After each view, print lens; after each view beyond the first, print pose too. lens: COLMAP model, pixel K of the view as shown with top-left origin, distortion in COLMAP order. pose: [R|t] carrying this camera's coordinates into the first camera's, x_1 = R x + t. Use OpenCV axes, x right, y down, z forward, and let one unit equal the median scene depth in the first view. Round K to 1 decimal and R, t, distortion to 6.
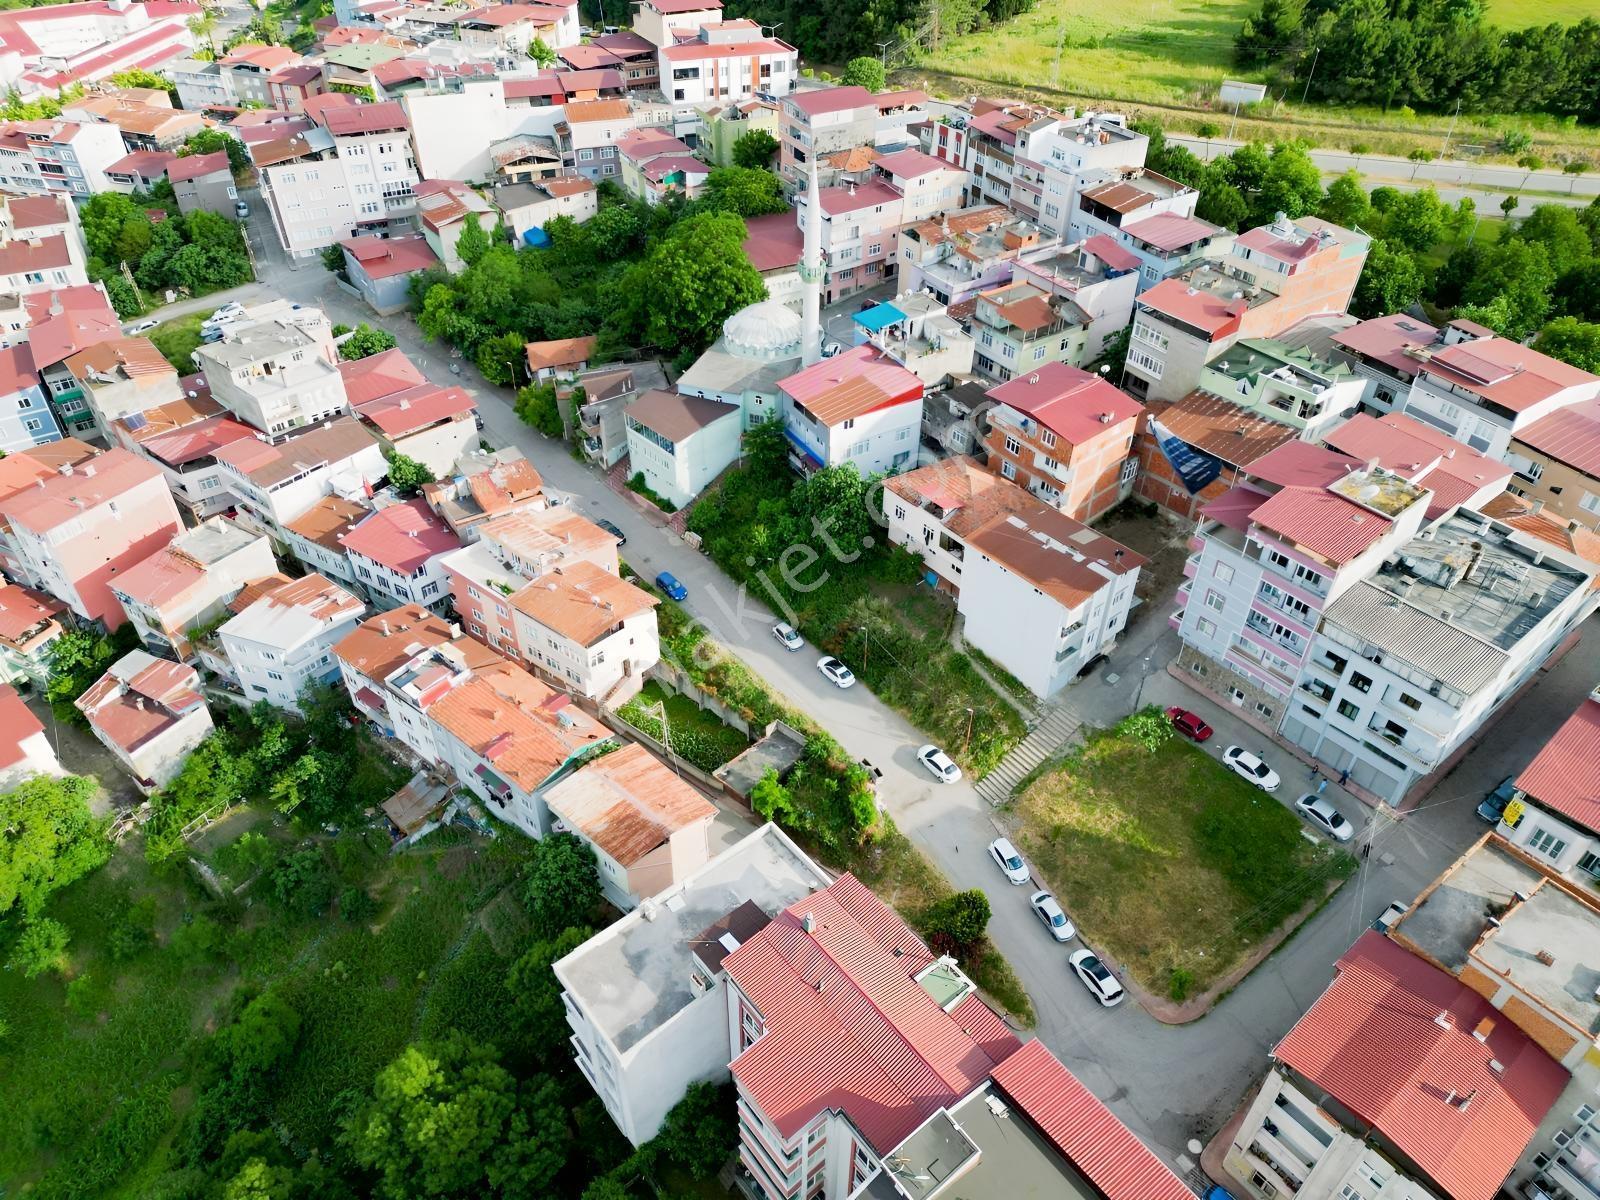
lens RADIAL K [[1112.5, 0, 796.7], [0, 1112.5, 601.5], [0, 0, 1]] dist [0.080853, -0.081105]
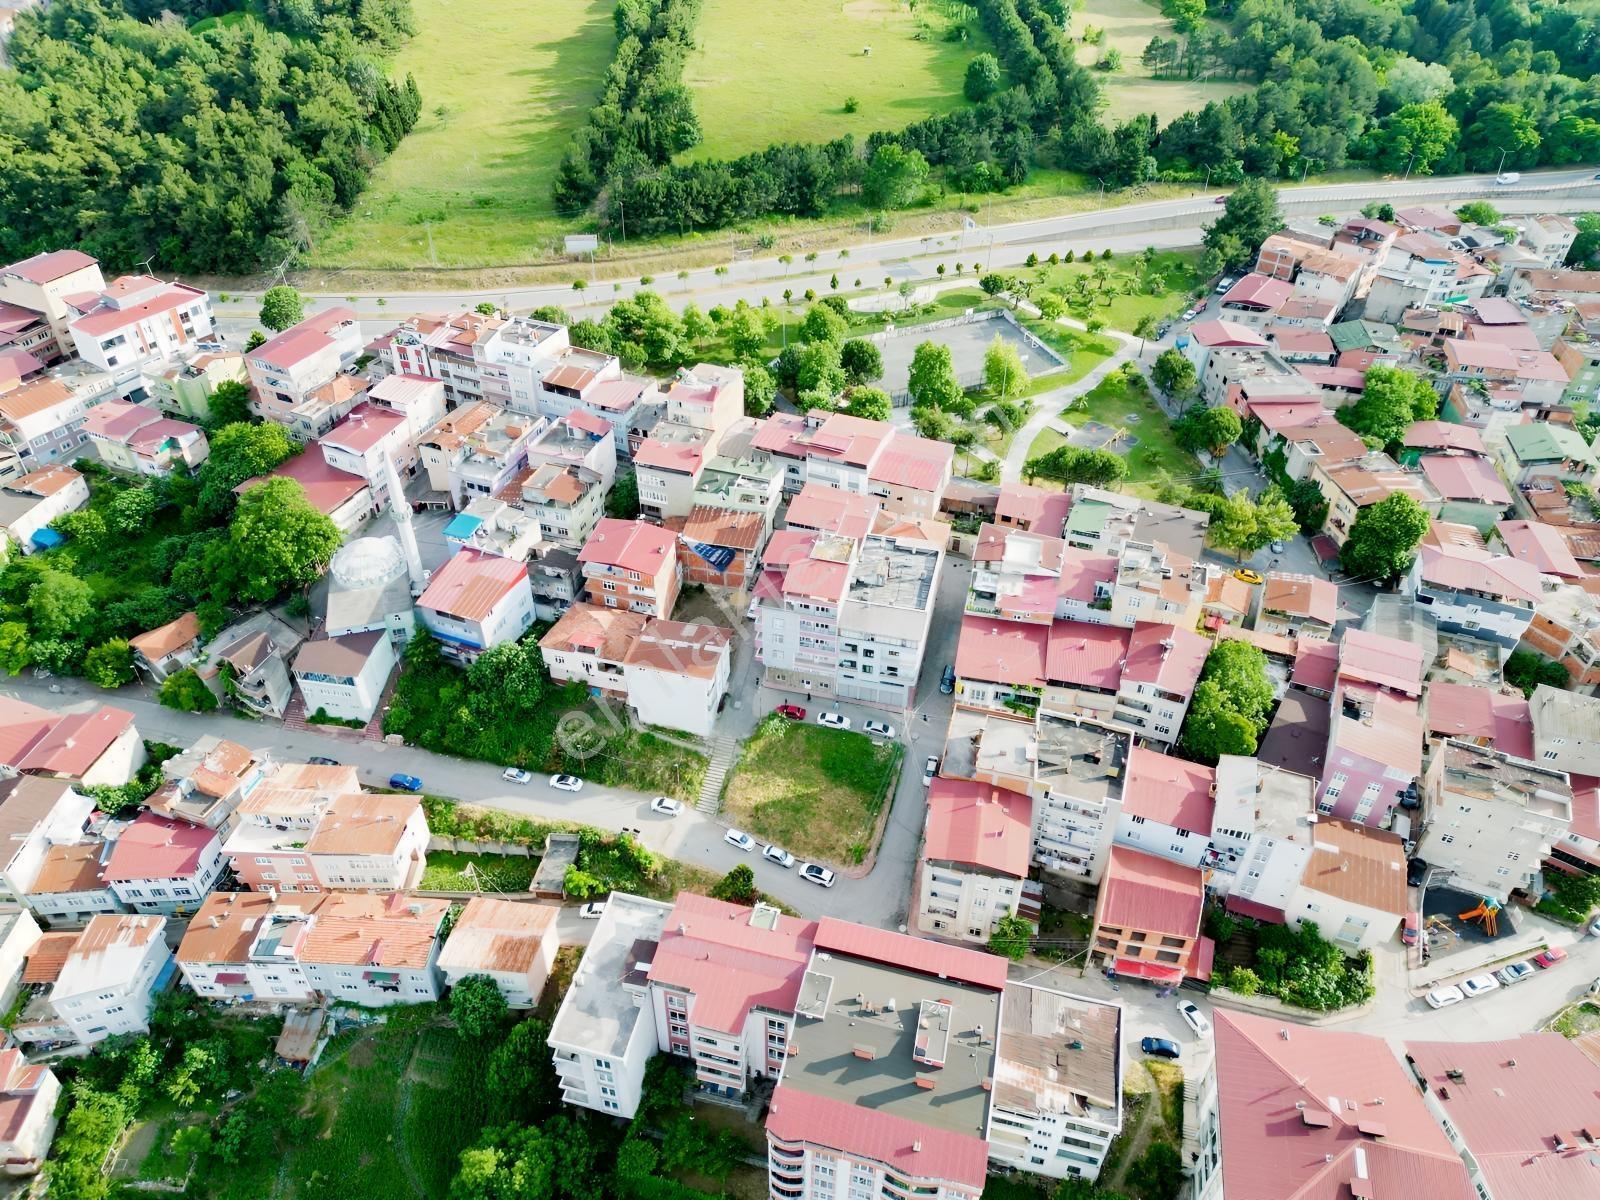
lens RADIAL K [[1113.6, 0, 796.4], [0, 1113.6, 602.4], [0, 0, 1]] dist [0.076383, -0.079506]
pose [[0.801242, -0.382435, 0.460169, -0.274819], [0.380809, 0.919142, 0.100815, -0.165701], [-0.461516, 0.094459, 0.882089, -0.375696]]
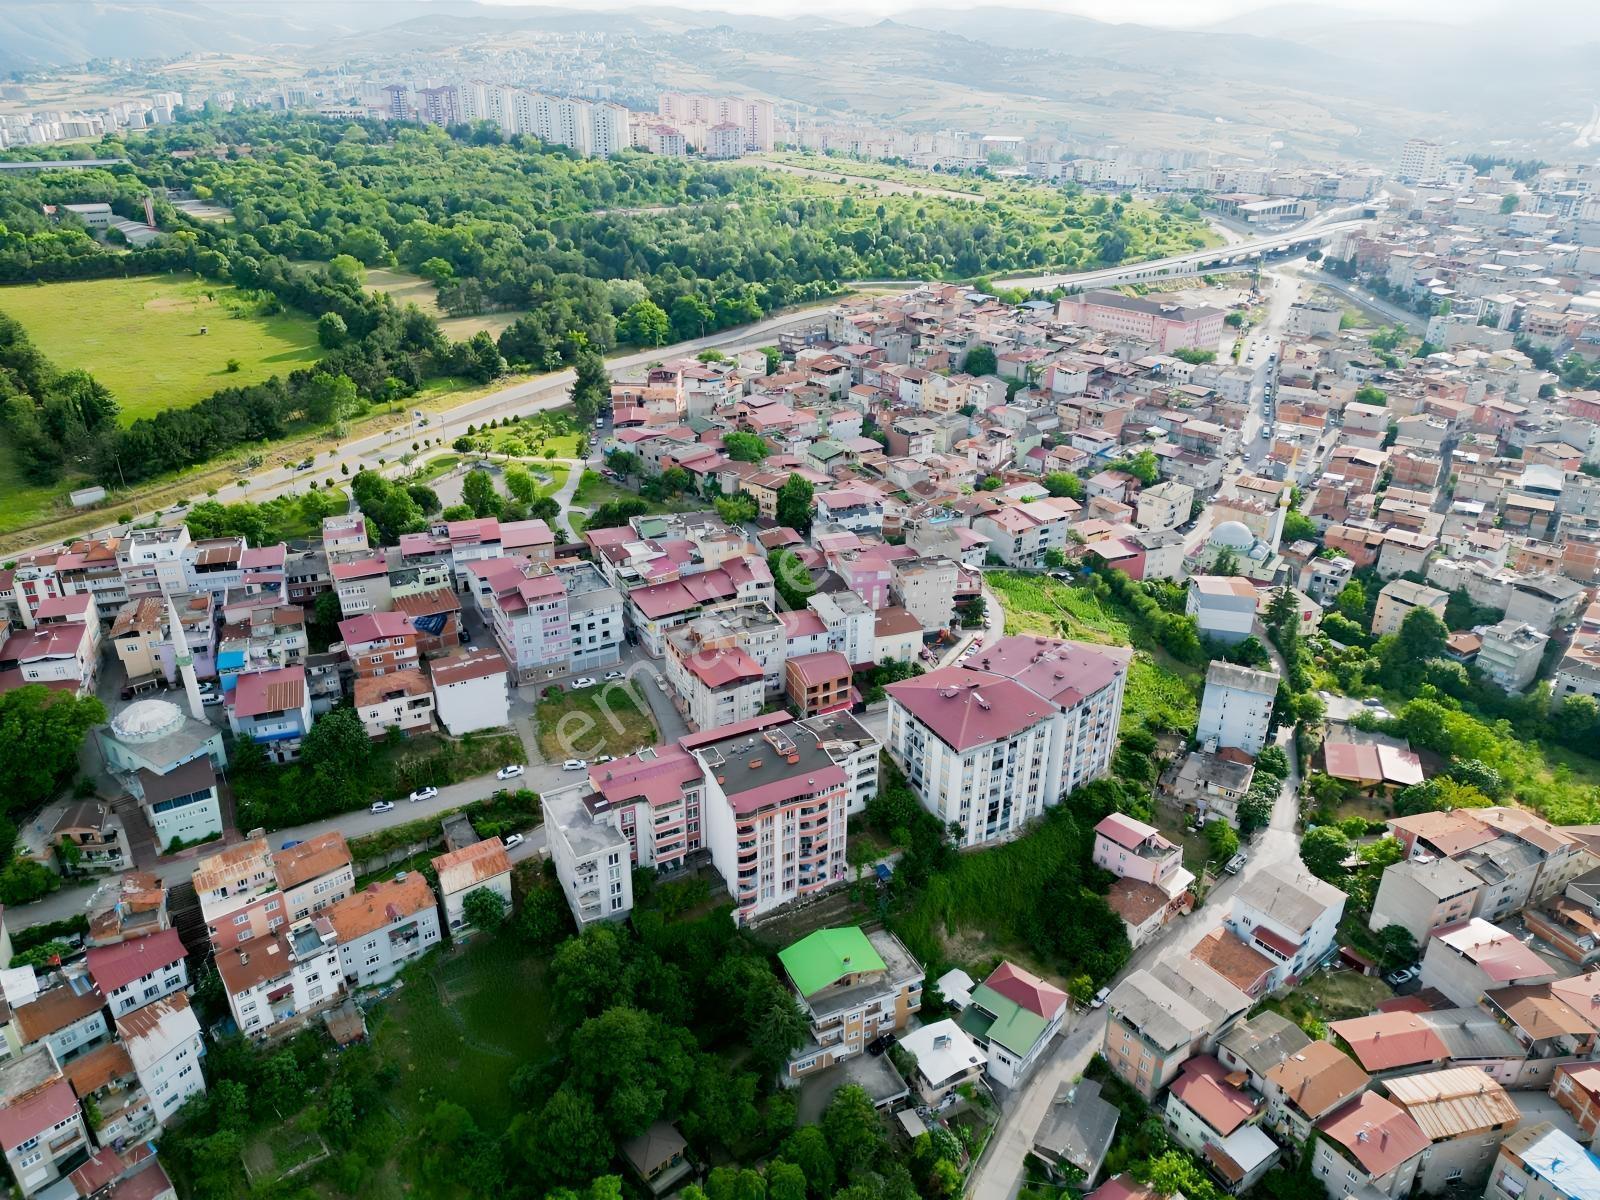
lens RADIAL K [[1112.9, 0, 796.0], [0, 1112.9, 600.3], [0, 0, 1]] dist [0.089106, -0.097551]
pose [[0.200916, -0.435896, 0.877284, -1.215983], [0.621794, 0.748760, 0.229633, -0.200663], [-0.756971, 0.499353, 0.421475, -0.352453]]
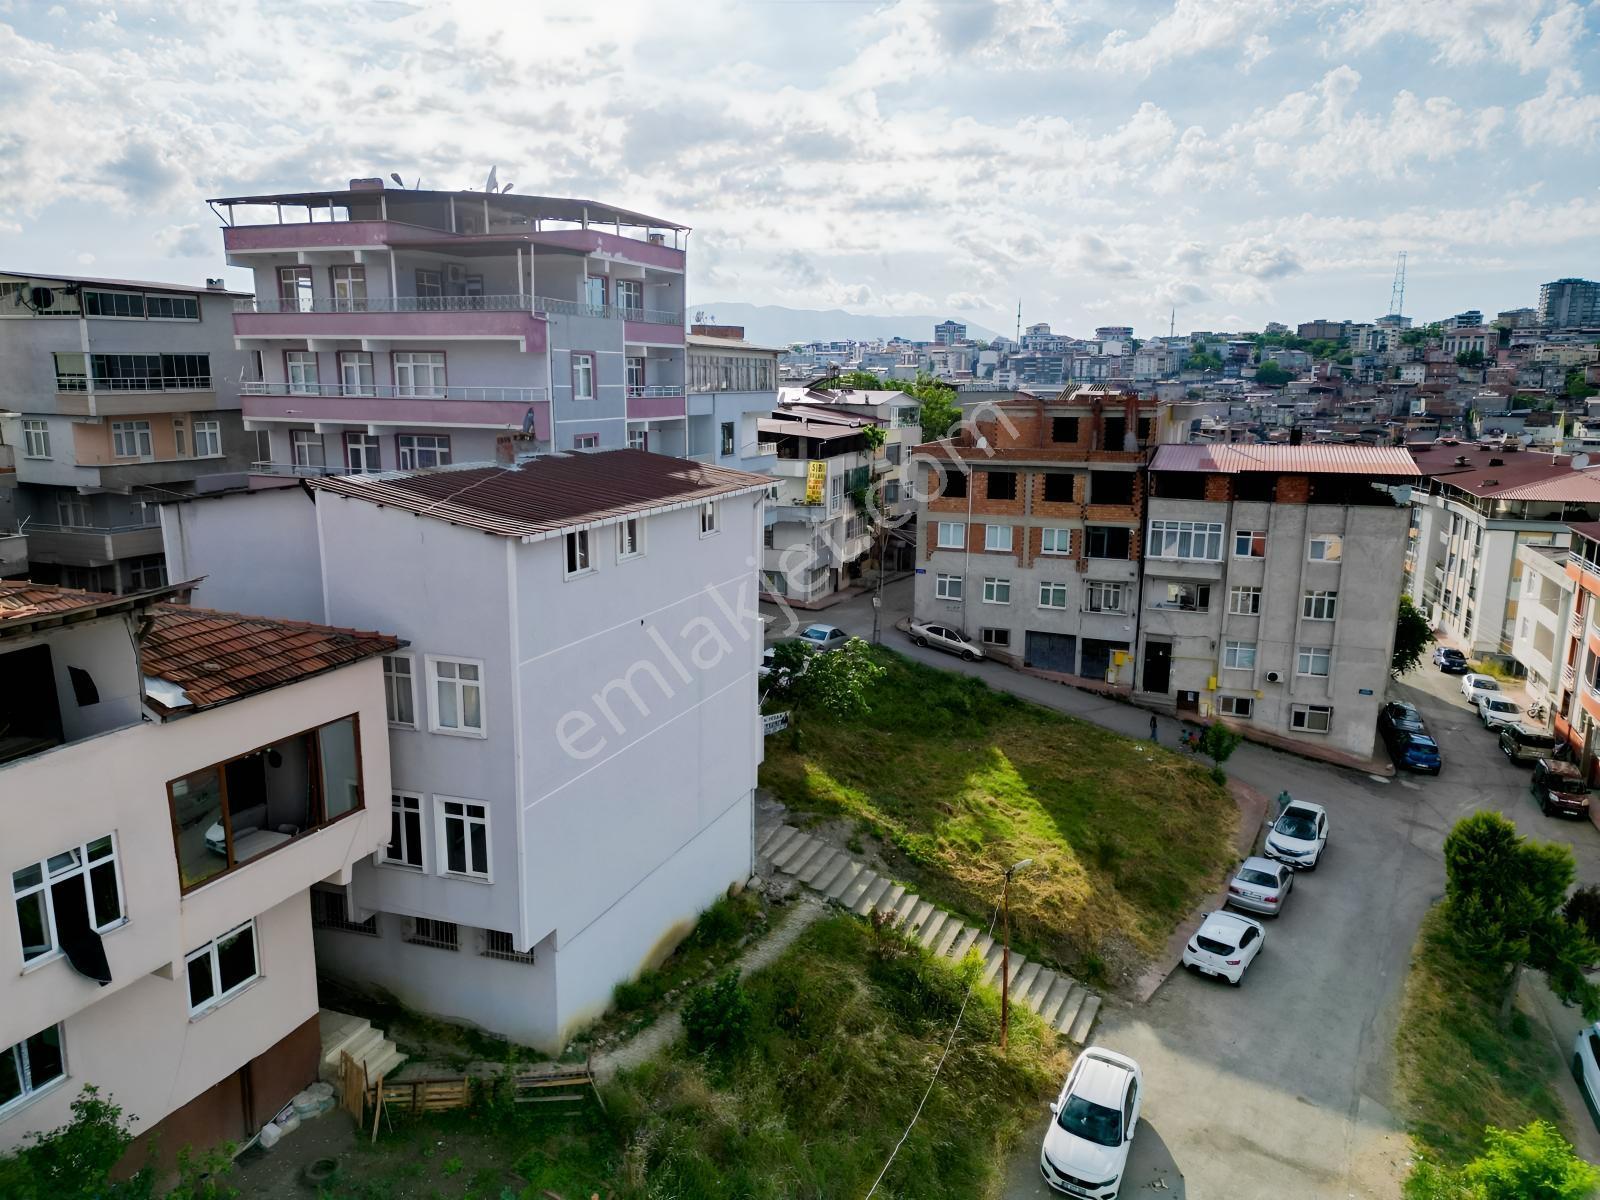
lens RADIAL K [[1108.5, 0, 791.7], [0, 1108.5, 597.7], [0, 0, 1]] dist [0.066340, -0.064217]
pose [[-0.486690, -0.179389, 0.854957, -0.043985], [0.551375, 0.696033, 0.459917, -0.097514], [-0.677582, 0.695240, -0.239842, 0.876715]]
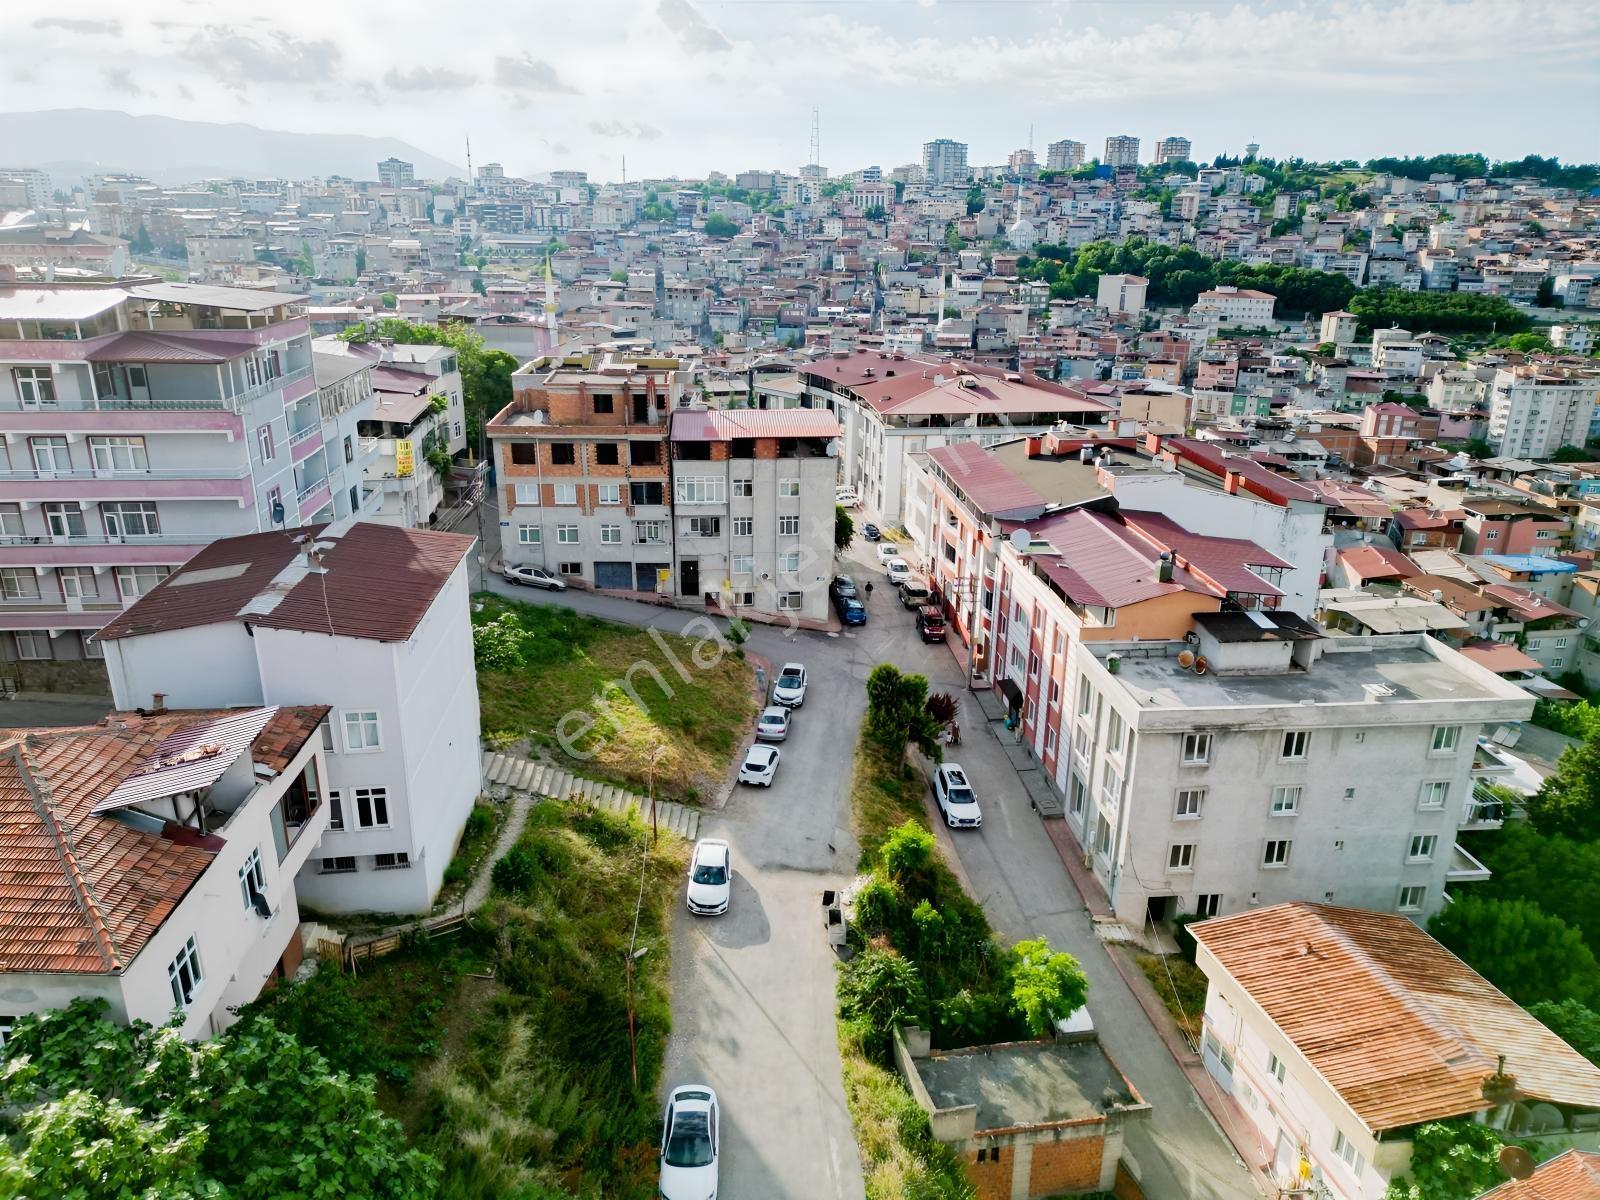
lens RADIAL K [[1112.9, 0, 796.0], [0, 1112.9, 600.3], [0, 0, 1]] dist [0.089106, -0.097551]
pose [[-0.826737, -0.197966, 0.526607, -0.128755], [0.347508, 0.556423, 0.754739, -0.254815], [-0.442429, 0.806971, -0.391221, 0.922976]]
